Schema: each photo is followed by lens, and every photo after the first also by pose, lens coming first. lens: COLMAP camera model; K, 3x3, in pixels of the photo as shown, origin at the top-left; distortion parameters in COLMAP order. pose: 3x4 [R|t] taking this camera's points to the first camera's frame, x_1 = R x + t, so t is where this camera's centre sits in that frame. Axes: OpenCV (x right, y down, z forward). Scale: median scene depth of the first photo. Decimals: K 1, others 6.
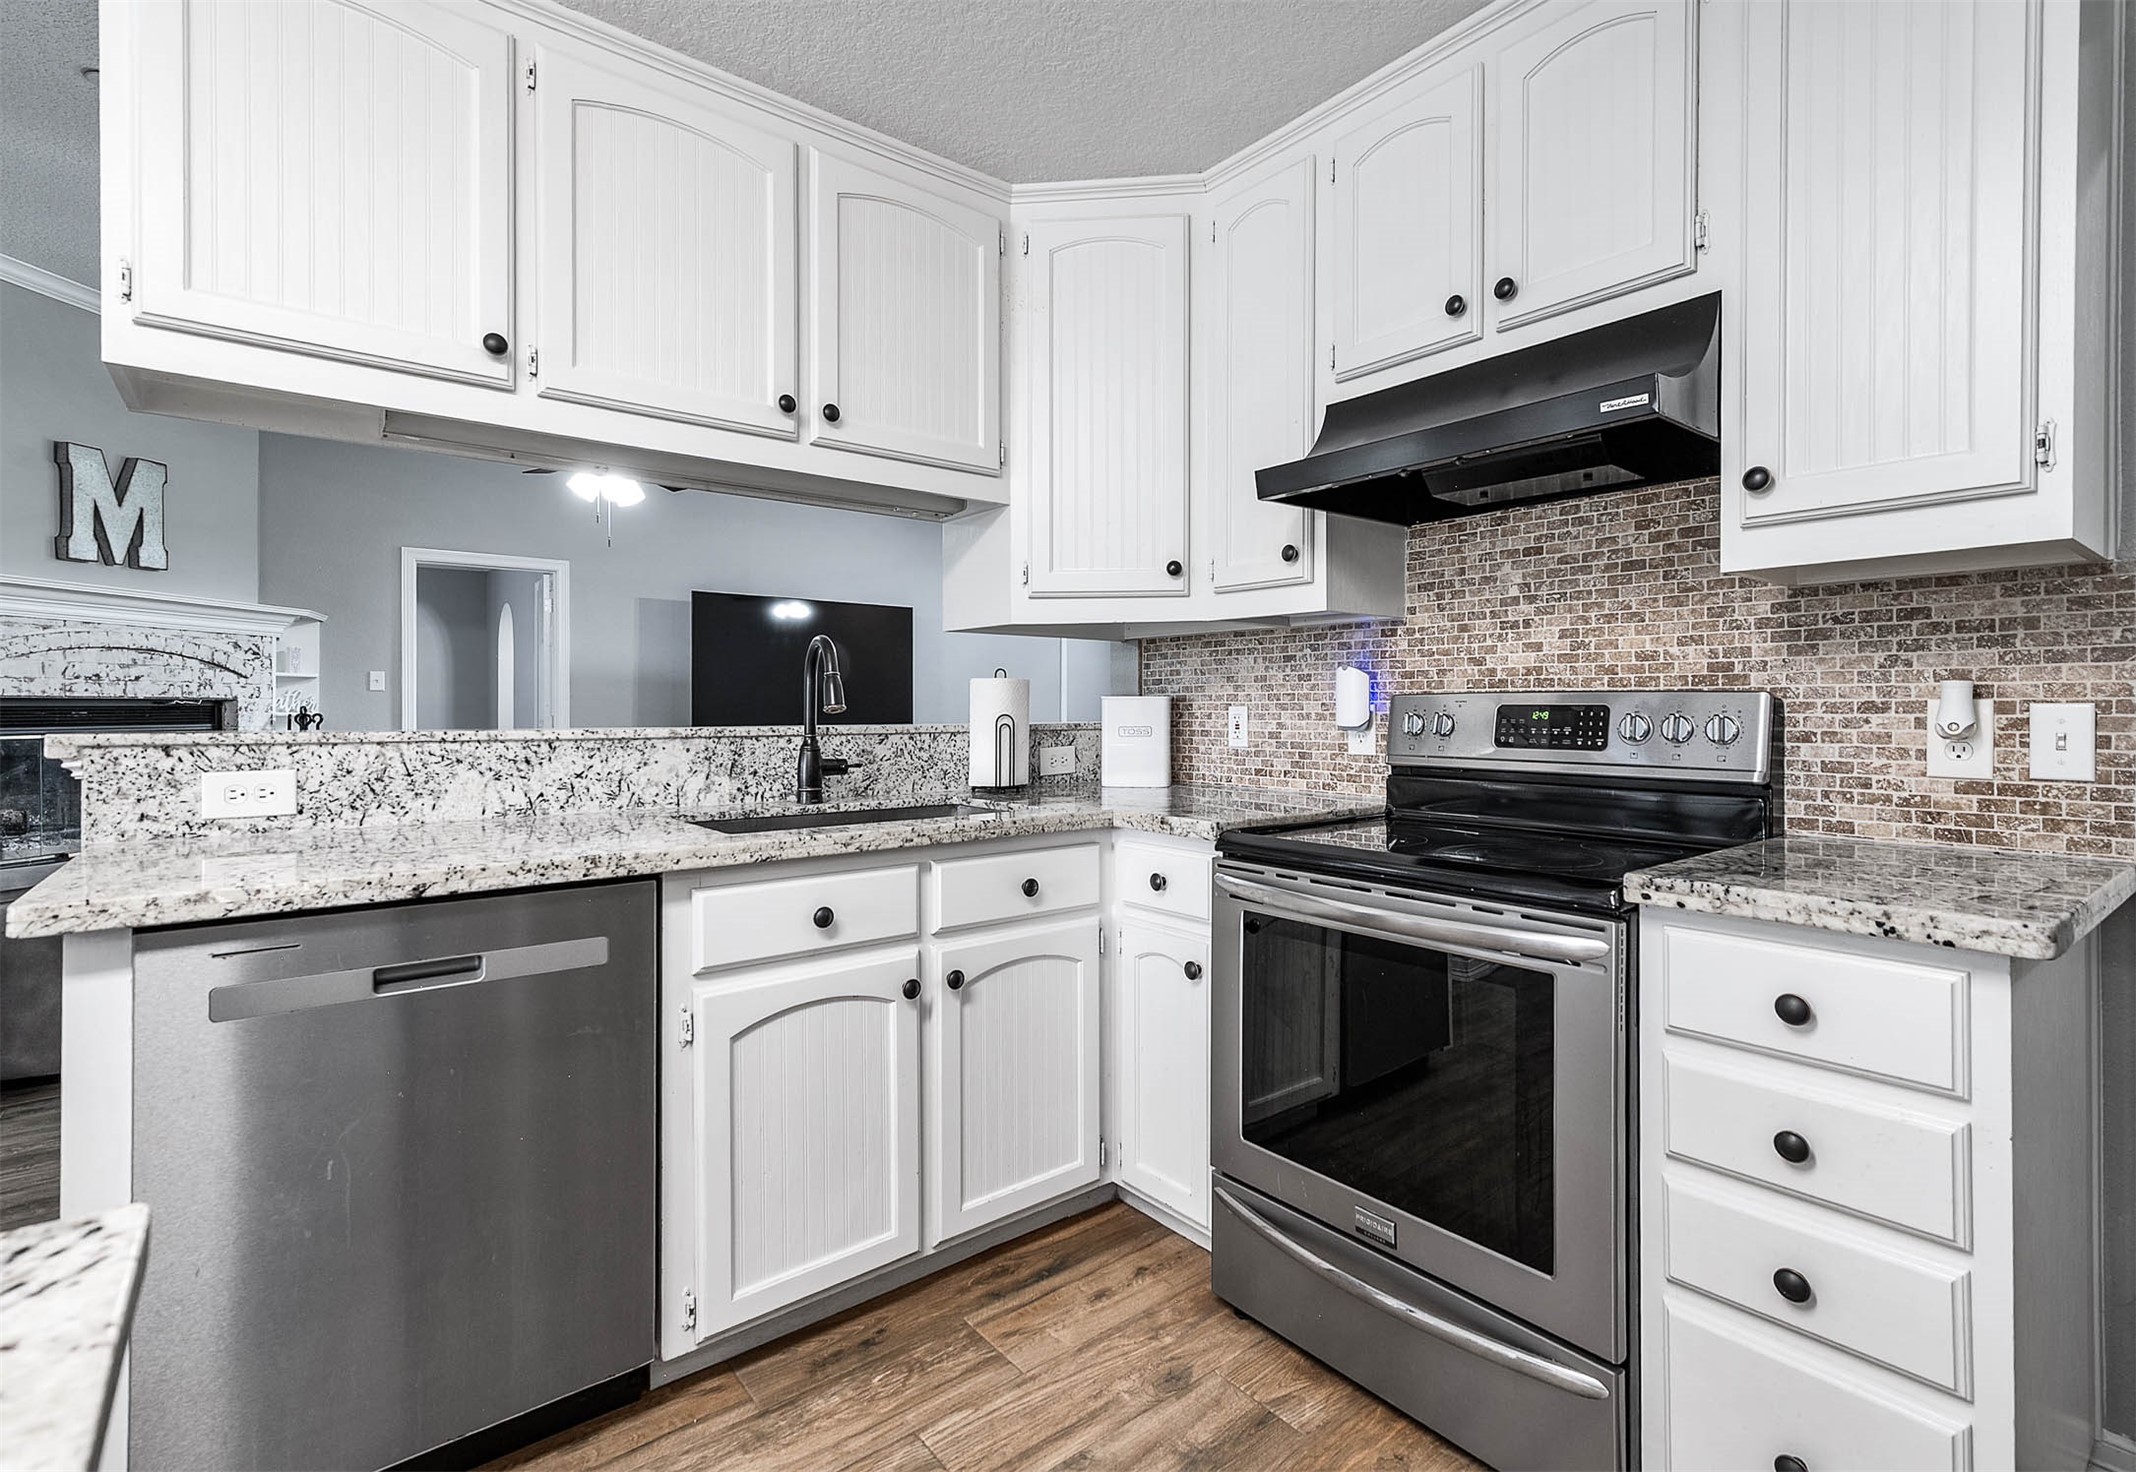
lens RADIAL K [[1016.7, 0, 1079.5], [0, 1016.7, 720.6], [0, 0, 1]] dist [0.005584, 0.000600]
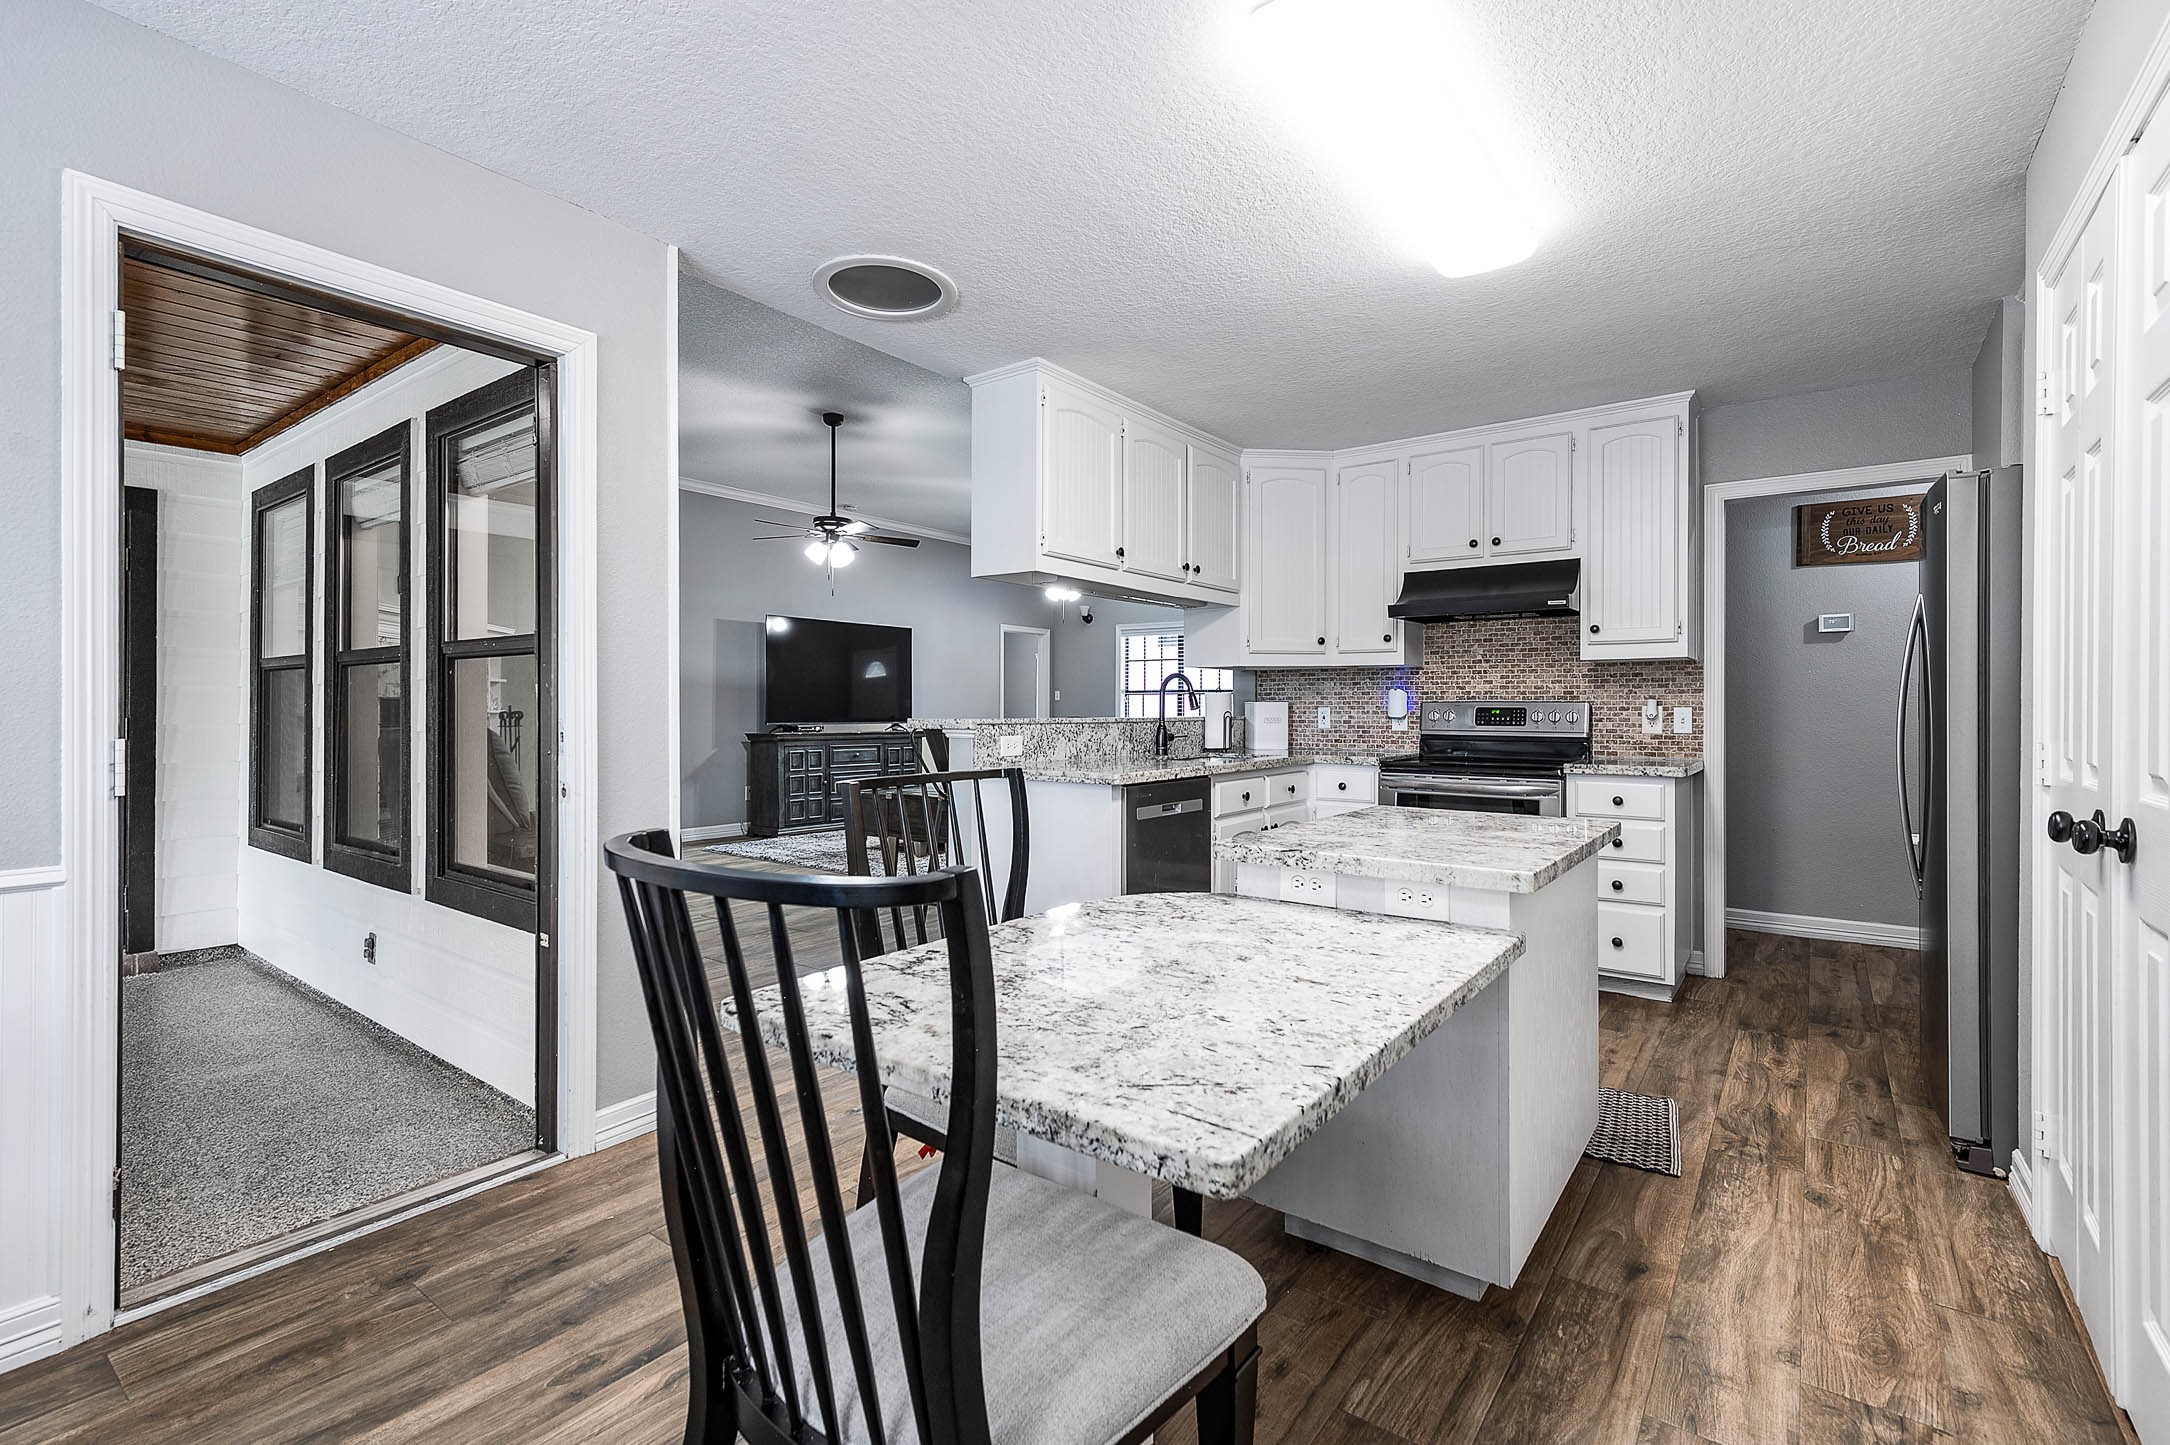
lens RADIAL K [[982.6, 0, 1075.6], [0, 982.6, 716.1], [0, 0, 1]] dist [0.013090, -0.001333]
pose [[0.972553, -0.000260, 0.232680, -1.105451], [0.000941, 0.999996, -0.002814, 0.011437], [-0.232678, 0.002956, 0.972549, -1.071297]]
